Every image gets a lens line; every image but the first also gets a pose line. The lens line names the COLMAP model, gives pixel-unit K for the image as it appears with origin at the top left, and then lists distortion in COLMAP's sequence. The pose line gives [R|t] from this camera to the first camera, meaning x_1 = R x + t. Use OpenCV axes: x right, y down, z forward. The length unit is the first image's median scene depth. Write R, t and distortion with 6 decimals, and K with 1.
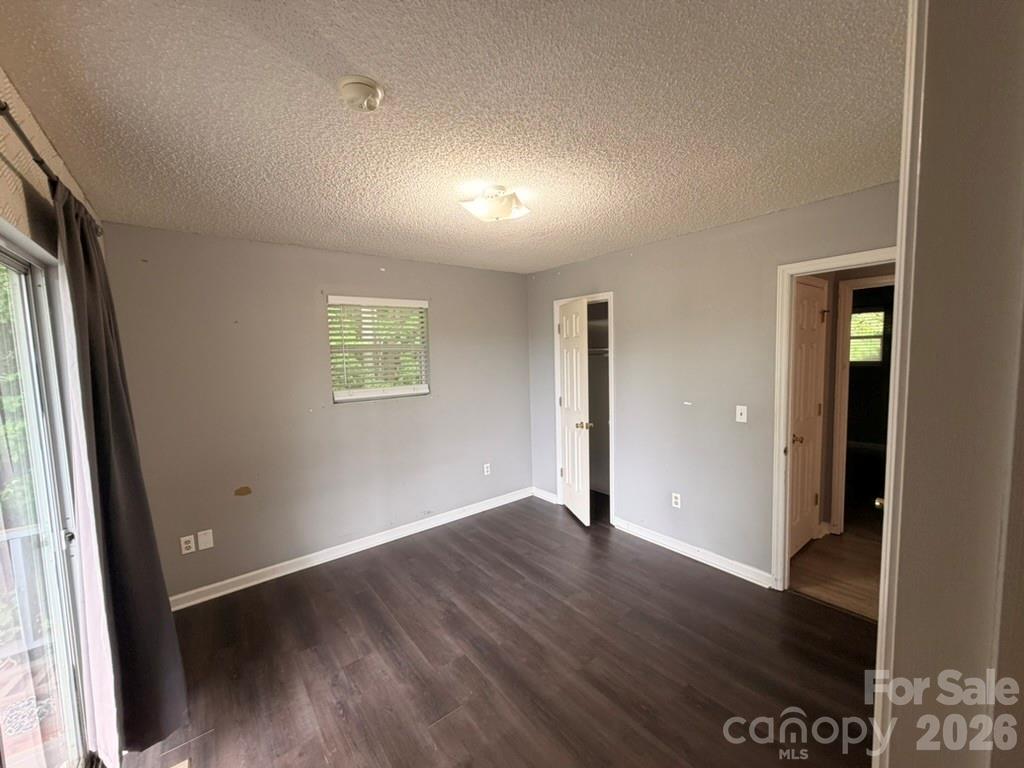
lens RADIAL K [[405.3, 0, 510.4], [0, 405.3, 386.5], [0, 0, 1]] dist [-0.000185, -0.000158]
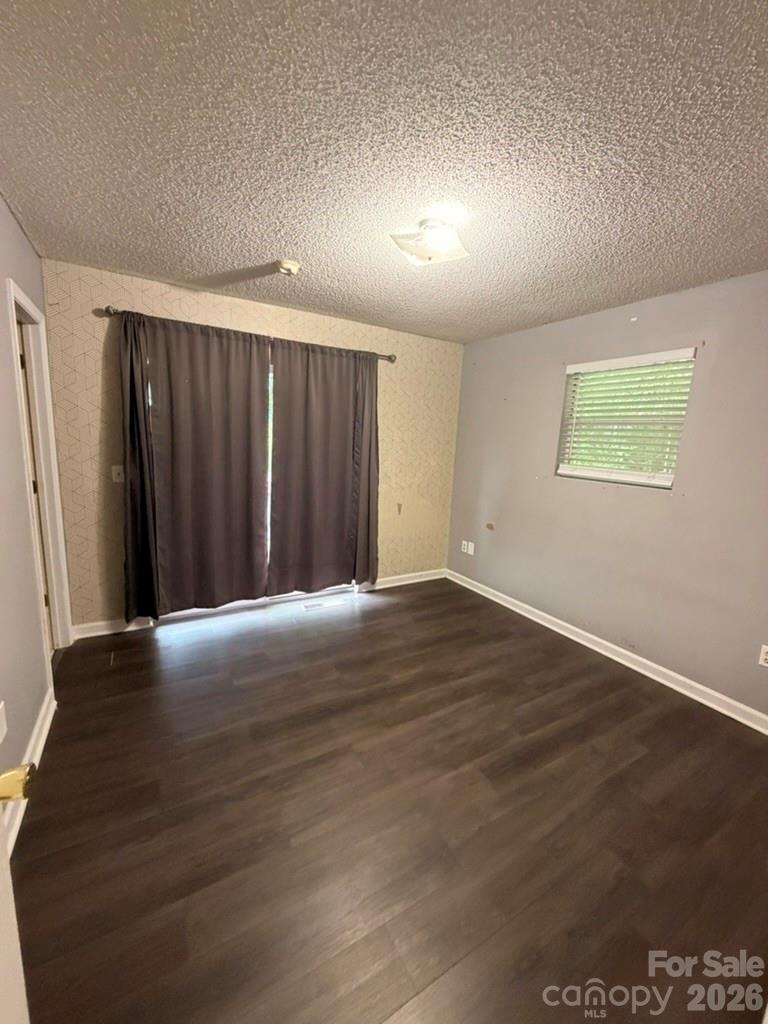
lens RADIAL K [[405.3, 0, 380.9], [0, 405.3, 506.4], [0, 0, 1]] dist [-0.000185, -0.000158]
pose [[-0.139242, 0.189236, -0.972009, 0.748715], [-0.123751, 0.970551, 0.206680, -0.046534], [0.982495, 0.149066, -0.111724, 0.829522]]
